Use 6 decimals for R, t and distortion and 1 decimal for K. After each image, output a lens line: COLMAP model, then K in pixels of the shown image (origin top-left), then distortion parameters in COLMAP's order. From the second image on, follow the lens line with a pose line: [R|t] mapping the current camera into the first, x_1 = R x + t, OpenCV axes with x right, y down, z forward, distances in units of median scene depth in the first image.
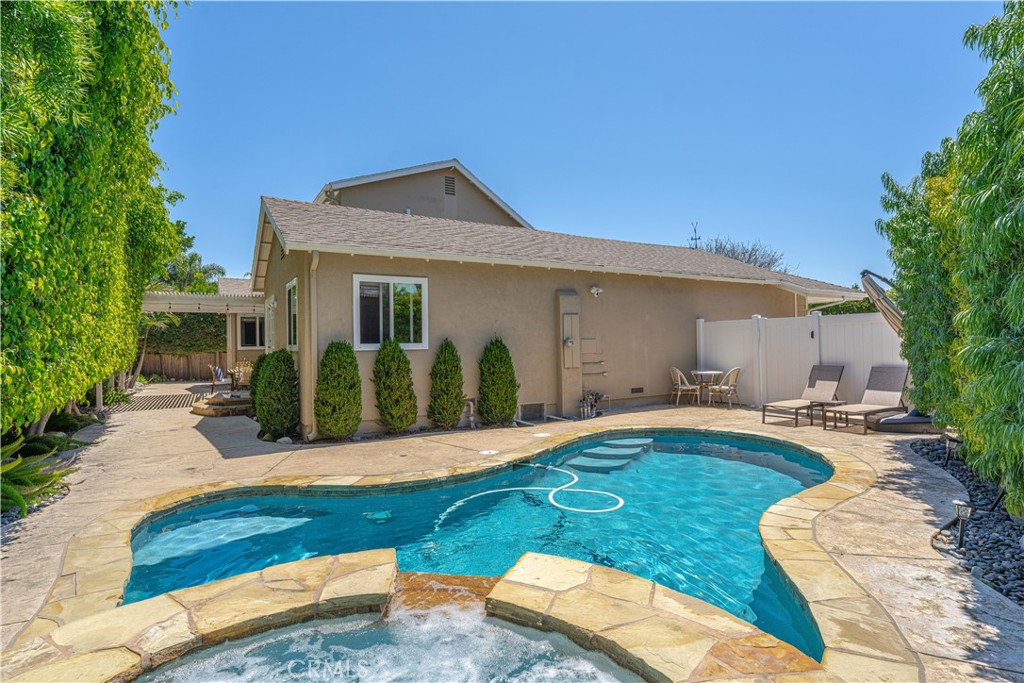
lens RADIAL K [[513.2, 0, 512.0], [0, 513.2, 341.5], [0, 0, 1]] dist [0.002956, 0.000826]
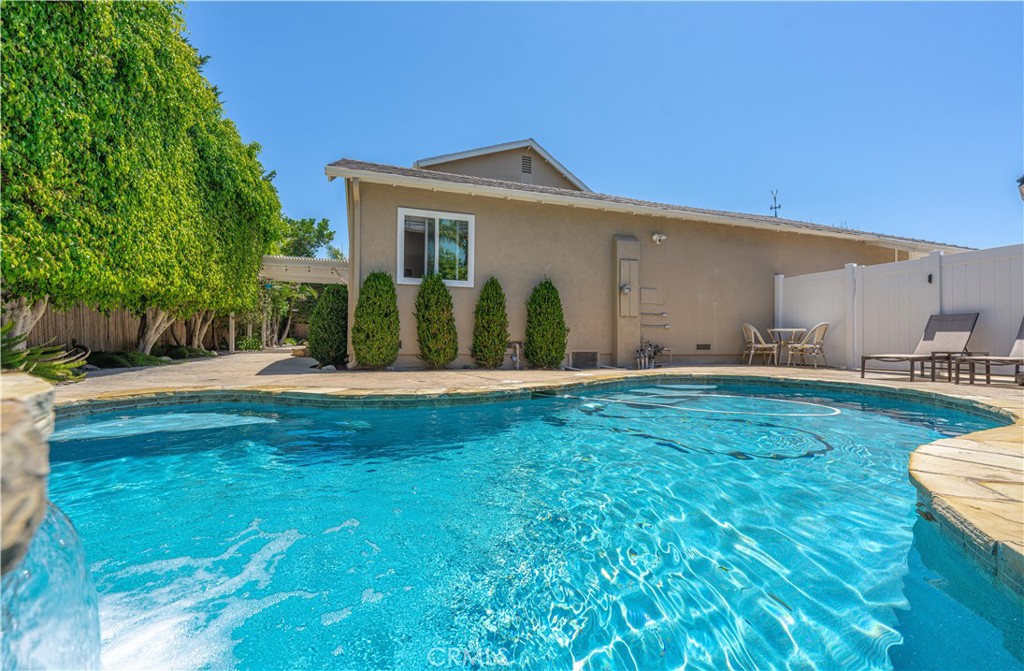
lens RADIAL K [[419.8, 0, 512.0], [0, 419.8, 335.5], [0, 0, 1]] dist [-0.001536, -0.000567]
pose [[0.977536, 0.023211, -0.209485, 0.073254], [-0.022731, 0.999731, 0.004698, 0.093424], [0.209537, 0.000169, 0.977801, 0.207710]]
